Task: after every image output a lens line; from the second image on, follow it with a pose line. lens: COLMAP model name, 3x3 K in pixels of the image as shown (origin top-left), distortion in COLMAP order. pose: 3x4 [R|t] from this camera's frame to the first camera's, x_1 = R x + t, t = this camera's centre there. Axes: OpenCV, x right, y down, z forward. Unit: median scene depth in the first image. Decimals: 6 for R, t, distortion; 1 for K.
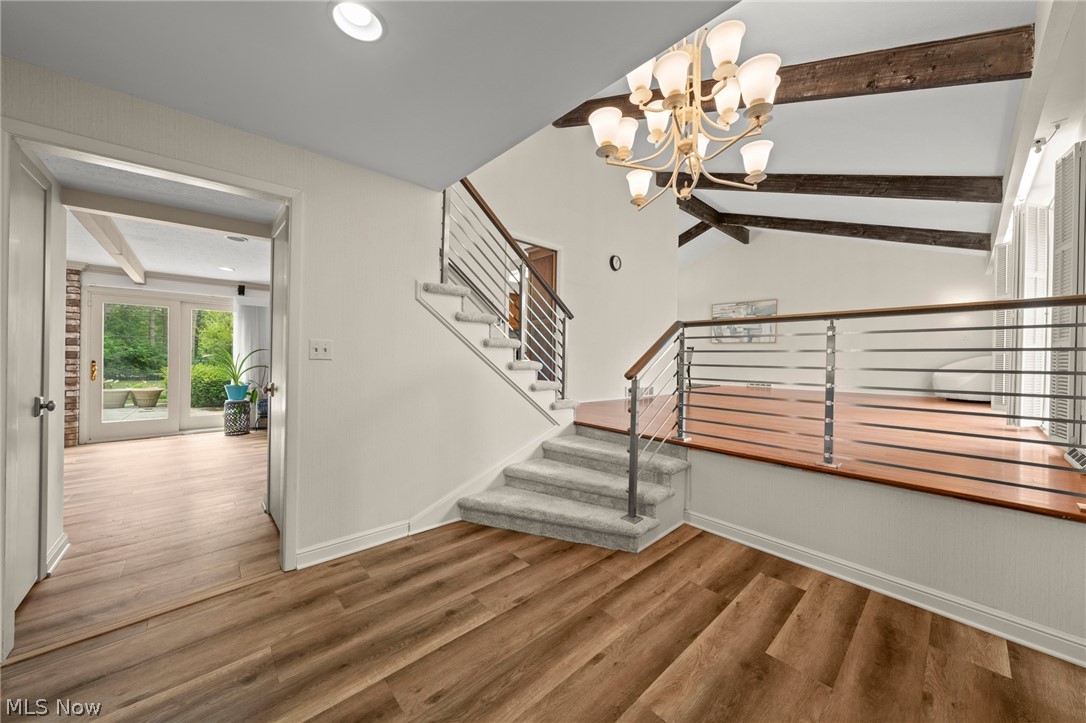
lens RADIAL K [[388.1, 0, 562.2], [0, 388.1, 361.6], [0, 0, 1]] dist [-0.000153, 0.000152]
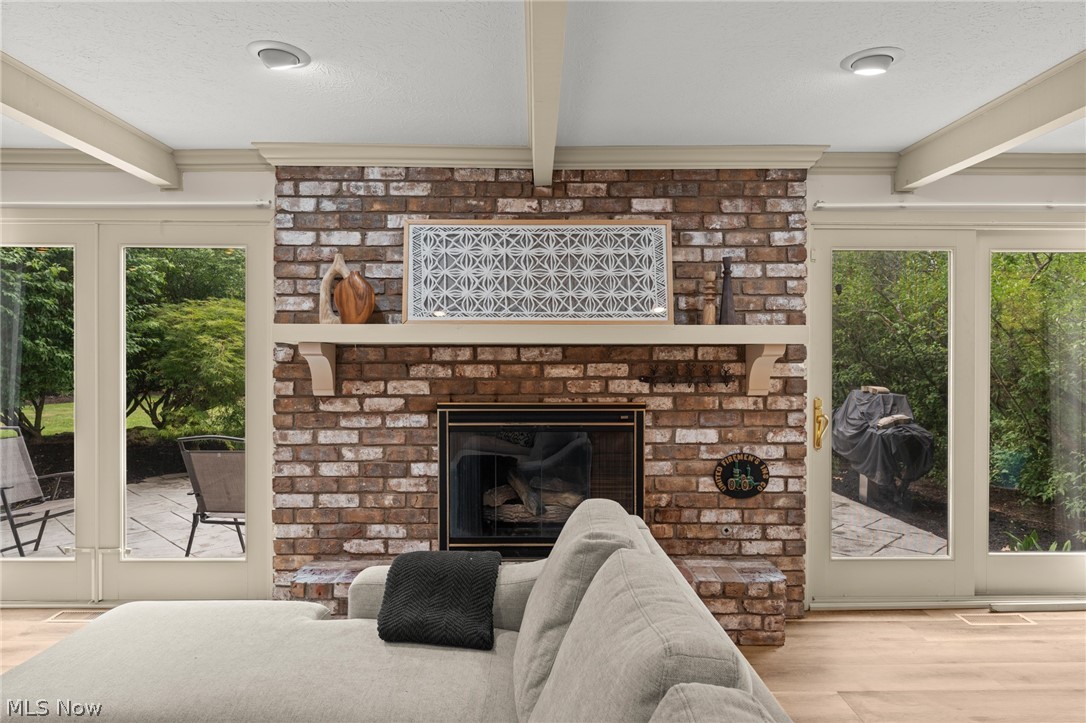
lens RADIAL K [[666.1, 0, 543.1], [0, 666.1, 358.7], [0, 0, 1]] dist [0.004963, 0.000735]
pose [[0.739938, -0.014306, -0.672523, -0.948165], [0.007824, 0.999889, -0.012662, -0.036629], [0.672630, 0.004107, 0.739968, 0.309815]]
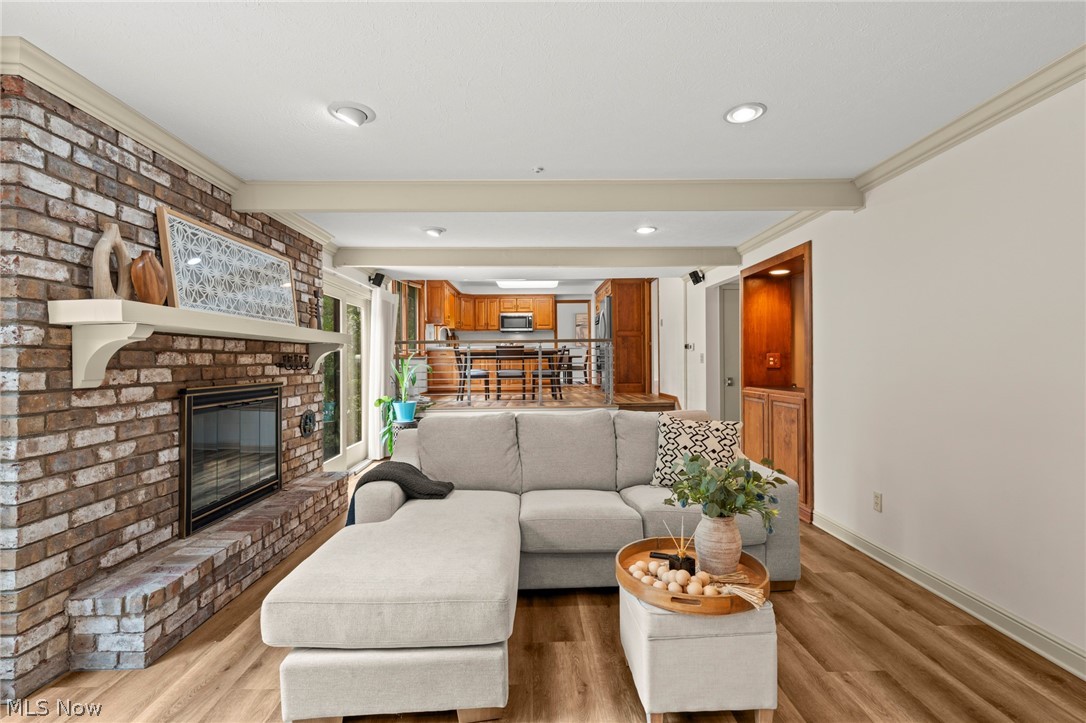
lens RADIAL K [[522.5, 0, 551.8], [0, 522.5, 359.3], [0, 0, 1]] dist [0.003355, 0.000627]
pose [[0.643884, -0.018319, 0.764904, -1.621405], [0.022726, 0.999730, 0.004812, -0.027118], [-0.764786, 0.014285, 0.644126, 0.088534]]
